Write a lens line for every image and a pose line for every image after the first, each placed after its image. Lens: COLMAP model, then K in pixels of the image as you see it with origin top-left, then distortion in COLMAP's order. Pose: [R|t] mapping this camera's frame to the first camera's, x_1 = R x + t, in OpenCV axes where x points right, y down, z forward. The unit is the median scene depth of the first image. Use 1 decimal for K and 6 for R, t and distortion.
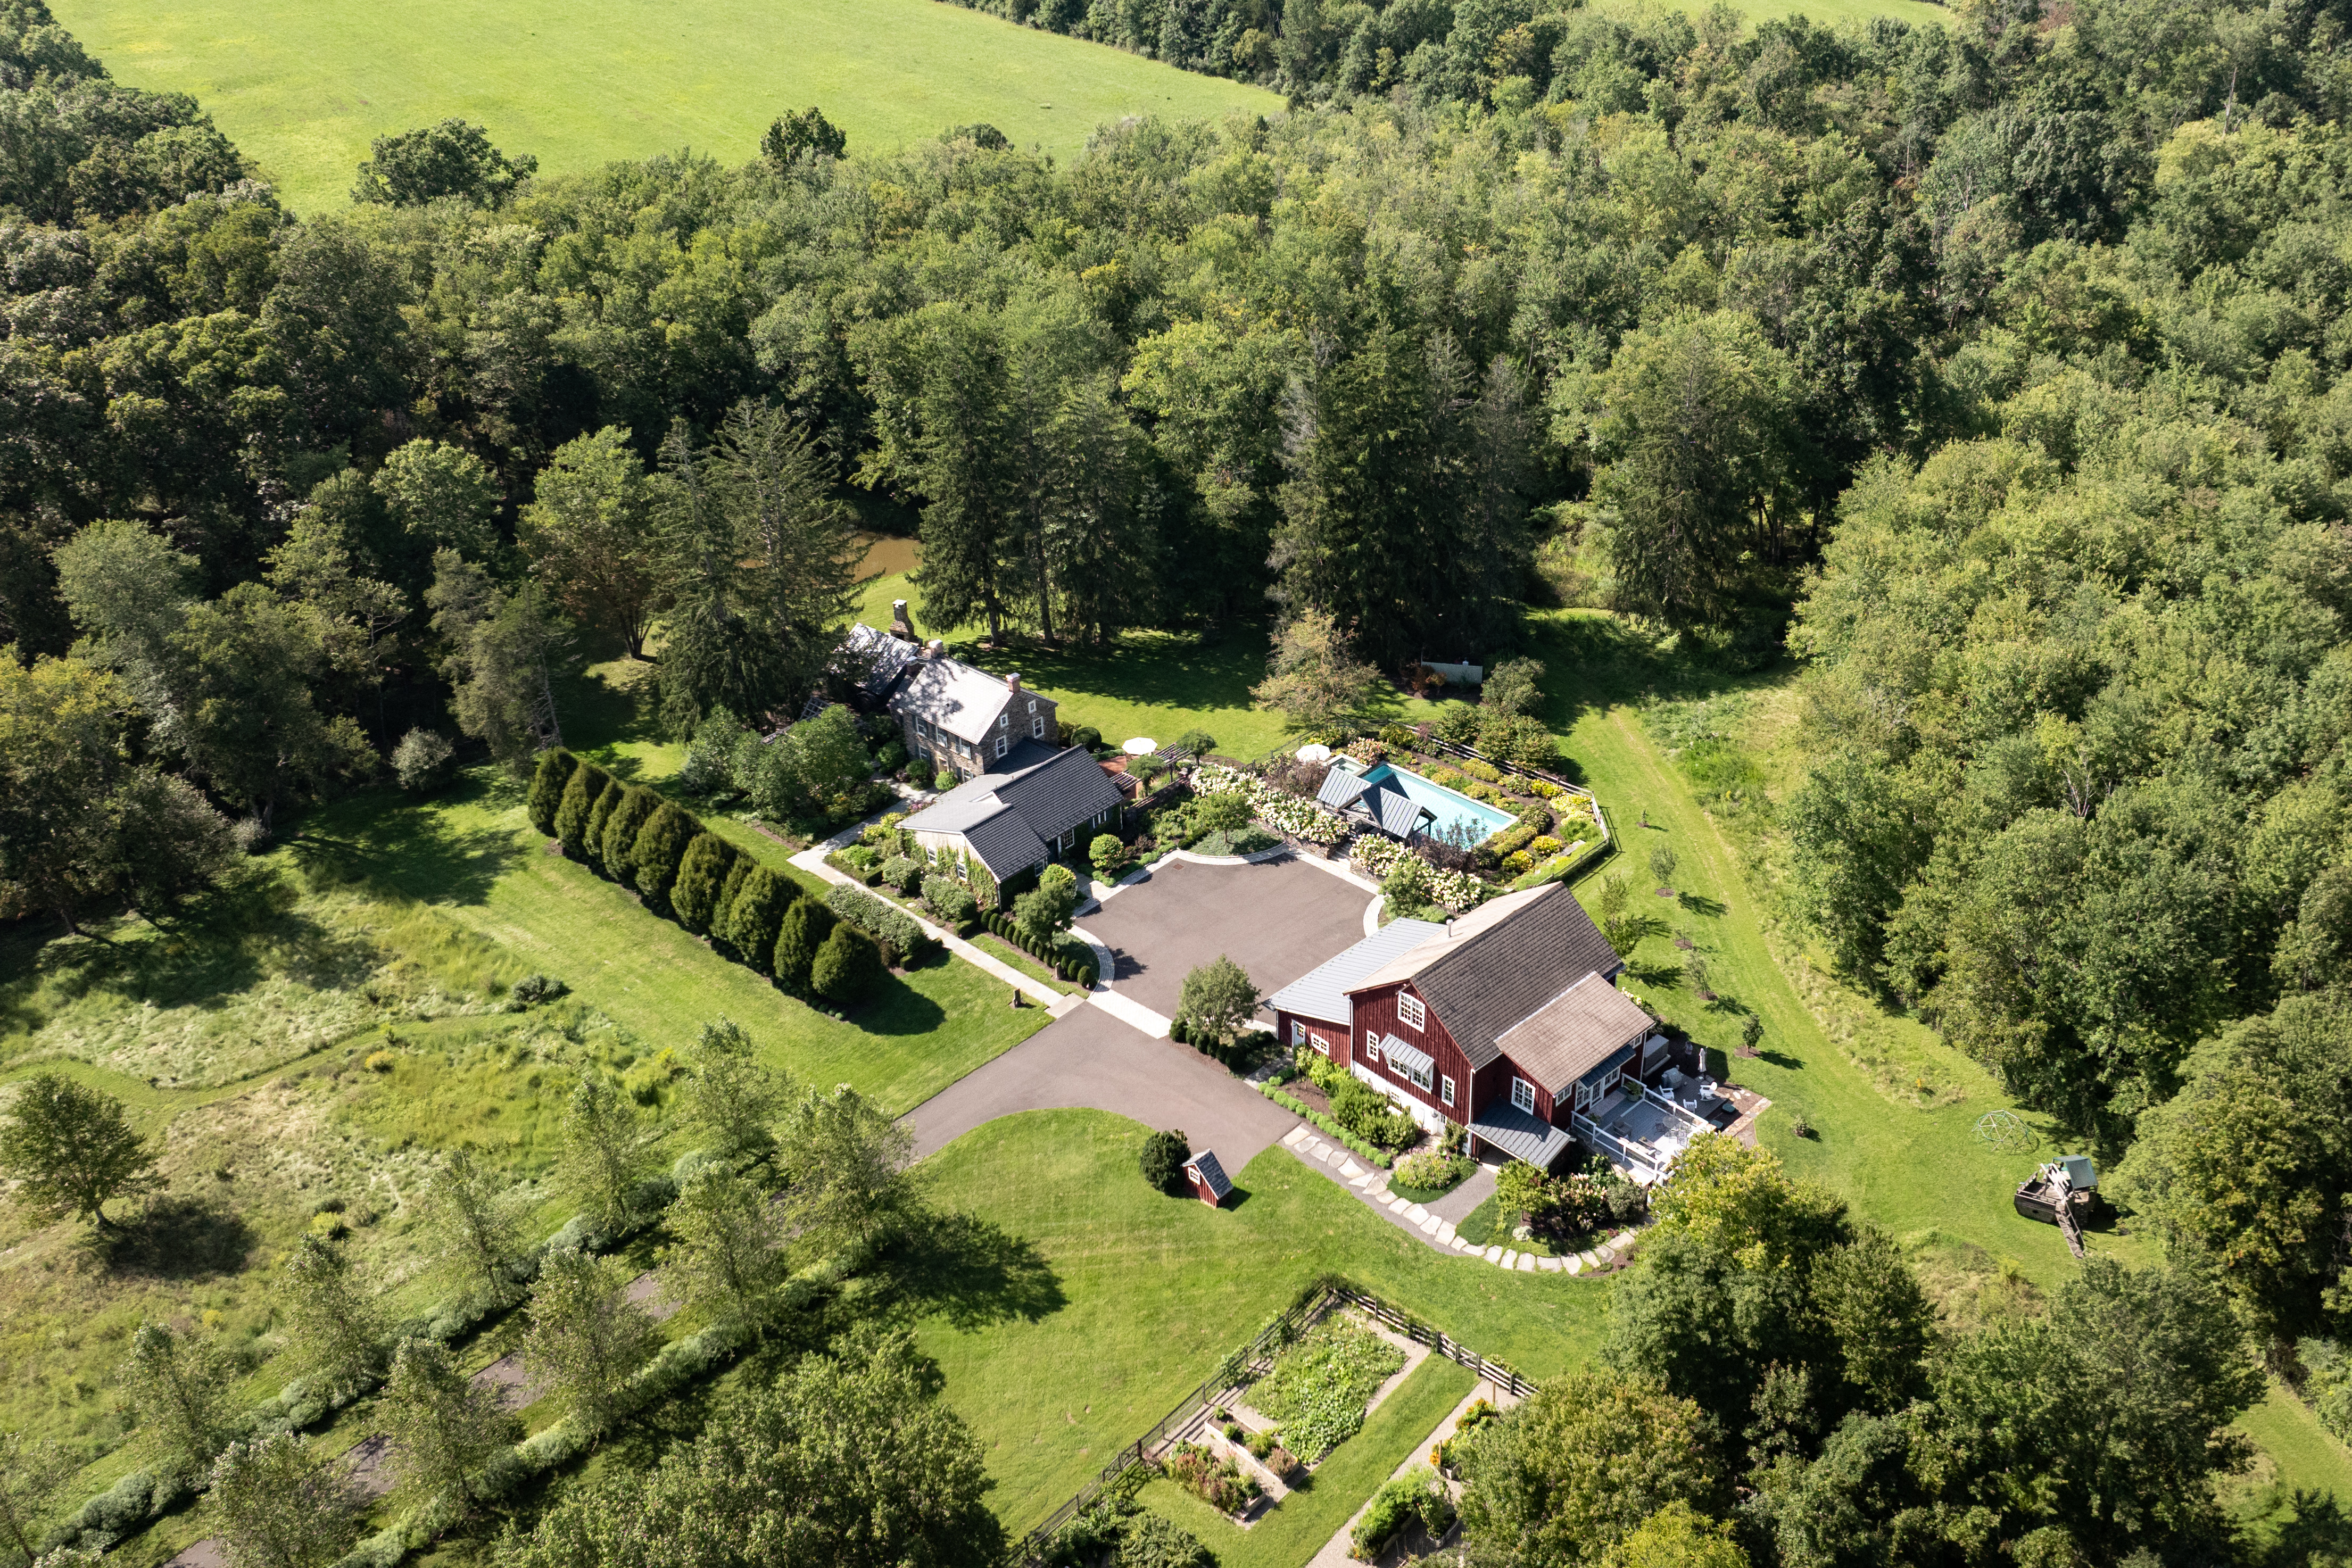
lens RADIAL K [[2050.9, 0, 1181.2], [0, 2050.9, 645.3], [0, 0, 1]] dist [-0.017283, -0.014790]
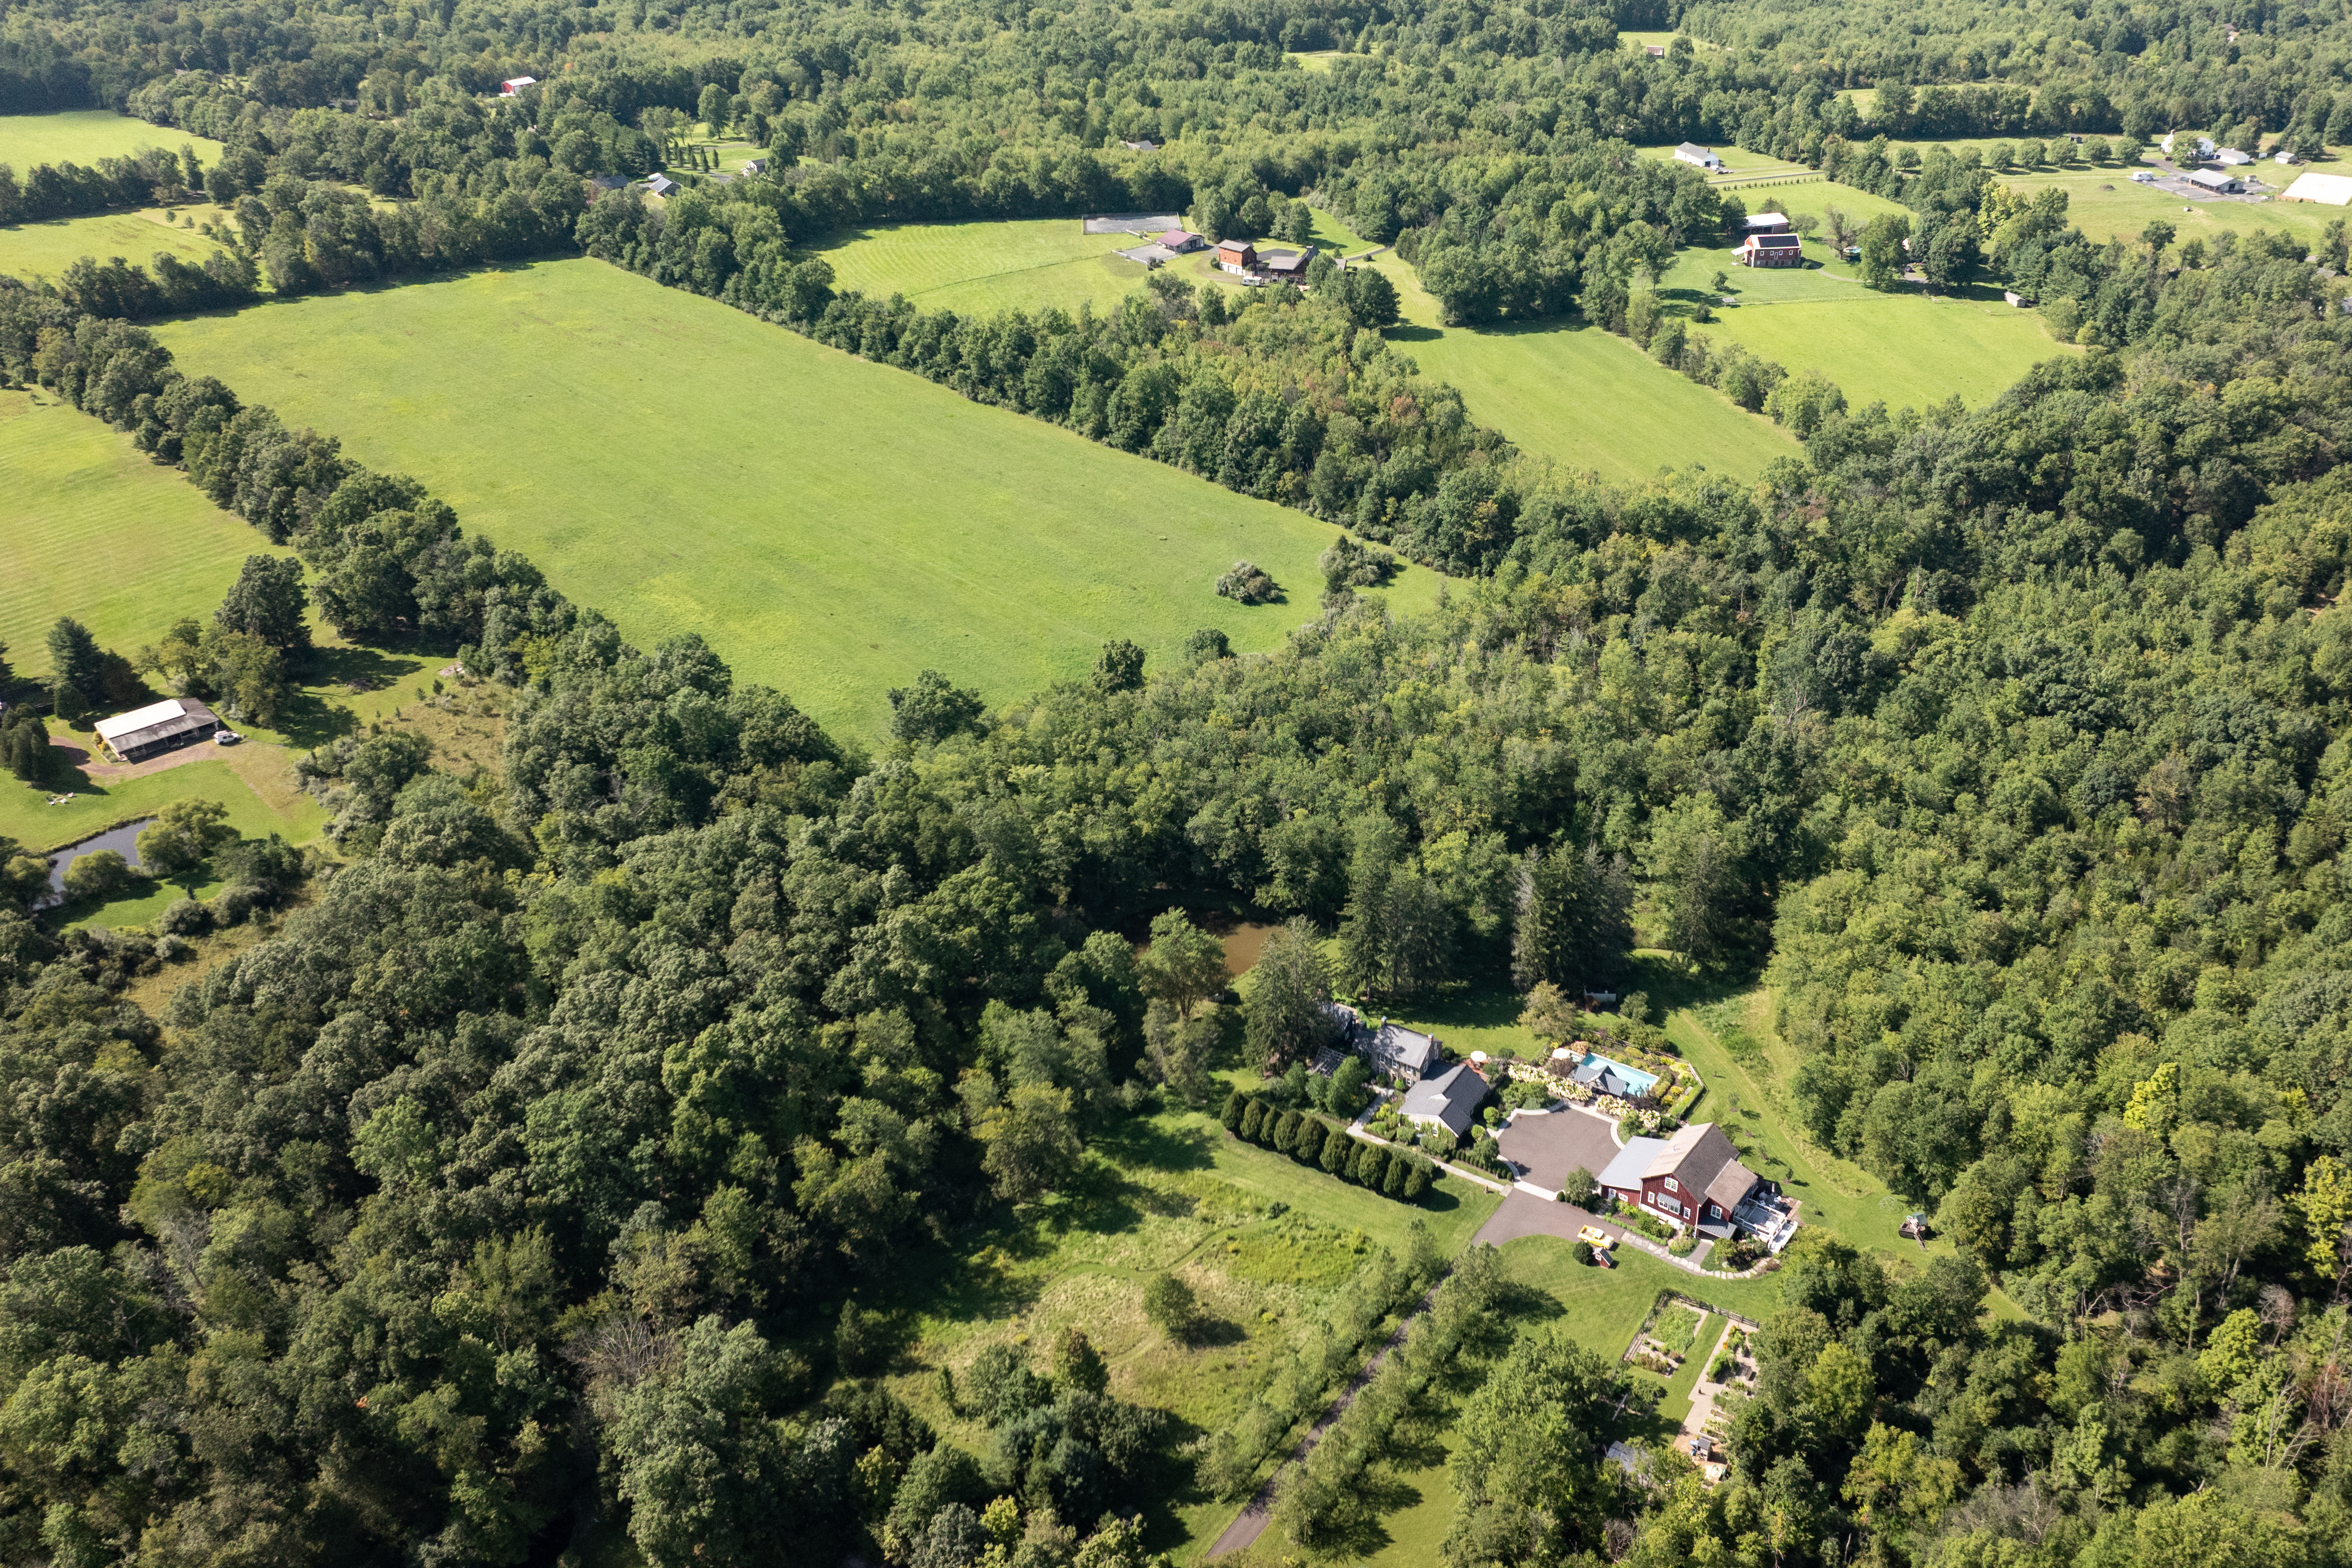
lens RADIAL K [[2051.0, 0, 1181.2], [0, 2051.0, 645.3], [0, 0, 1]] dist [-0.017283, -0.014790]
pose [[0.988415, -0.076976, 0.130804, -0.701335], [0.078737, 0.996861, -0.008335, -0.471447], [-0.129752, 0.018538, 0.991373, -1.338261]]
